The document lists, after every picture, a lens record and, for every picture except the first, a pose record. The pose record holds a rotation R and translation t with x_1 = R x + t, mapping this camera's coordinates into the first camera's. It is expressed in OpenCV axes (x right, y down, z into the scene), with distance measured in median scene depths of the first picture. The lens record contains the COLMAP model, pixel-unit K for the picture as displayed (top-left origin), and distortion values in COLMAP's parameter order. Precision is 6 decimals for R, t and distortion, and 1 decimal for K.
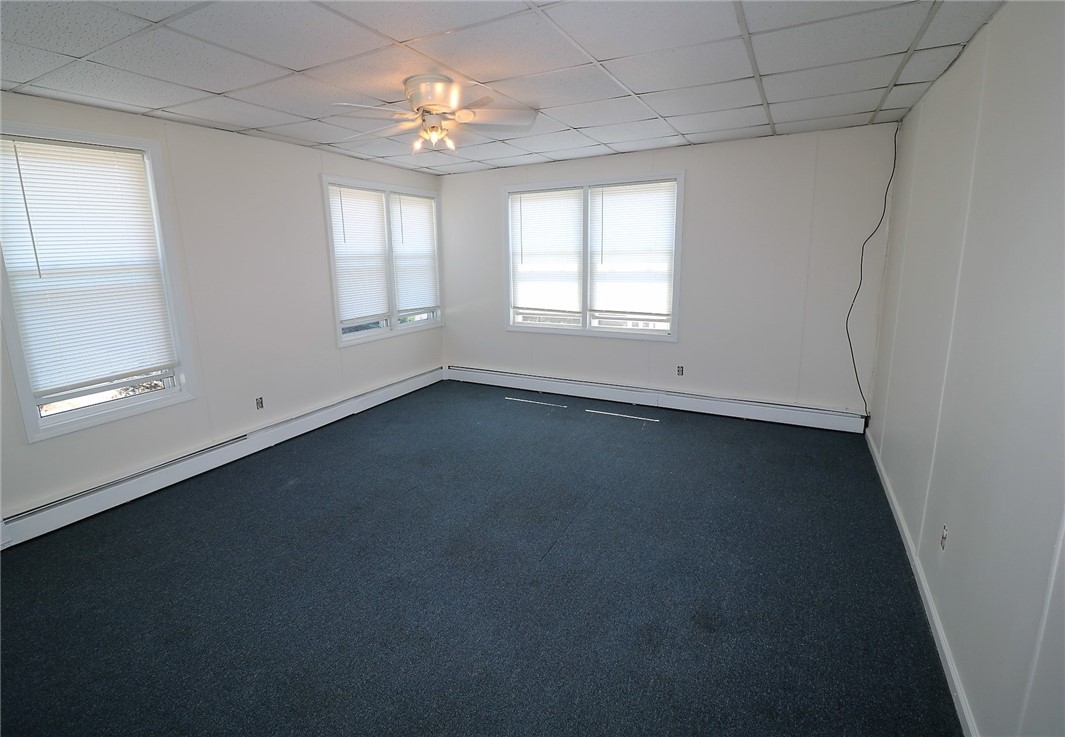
lens RADIAL K [[487.7, 0, 534.8], [0, 487.7, 368.6], [0, 0, 1]] dist [-0.014590, -0.000001]
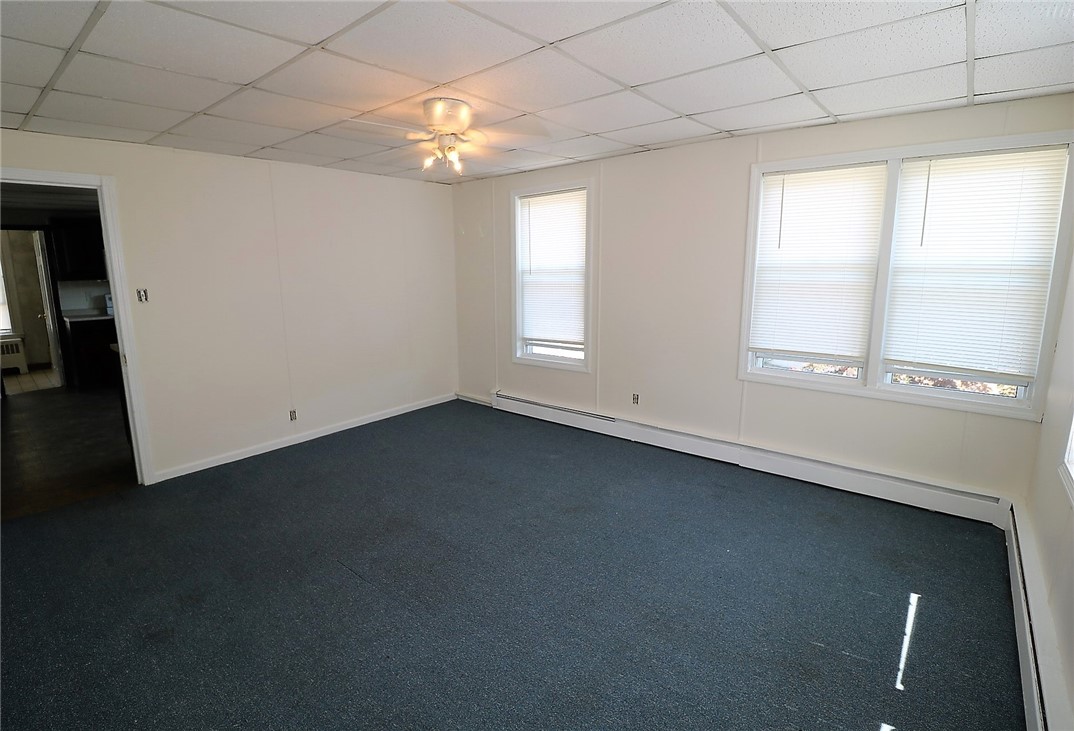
lens RADIAL K [[540.3, 0, 538.2], [0, 540.3, 361.1], [0, 0, 1]] dist [-0.012287, -0.000947]
pose [[-0.239652, 0.196756, -0.950712, 0.512830], [-0.211449, 0.945163, 0.248909, -0.218925], [0.947553, 0.260679, -0.184906, 0.831470]]
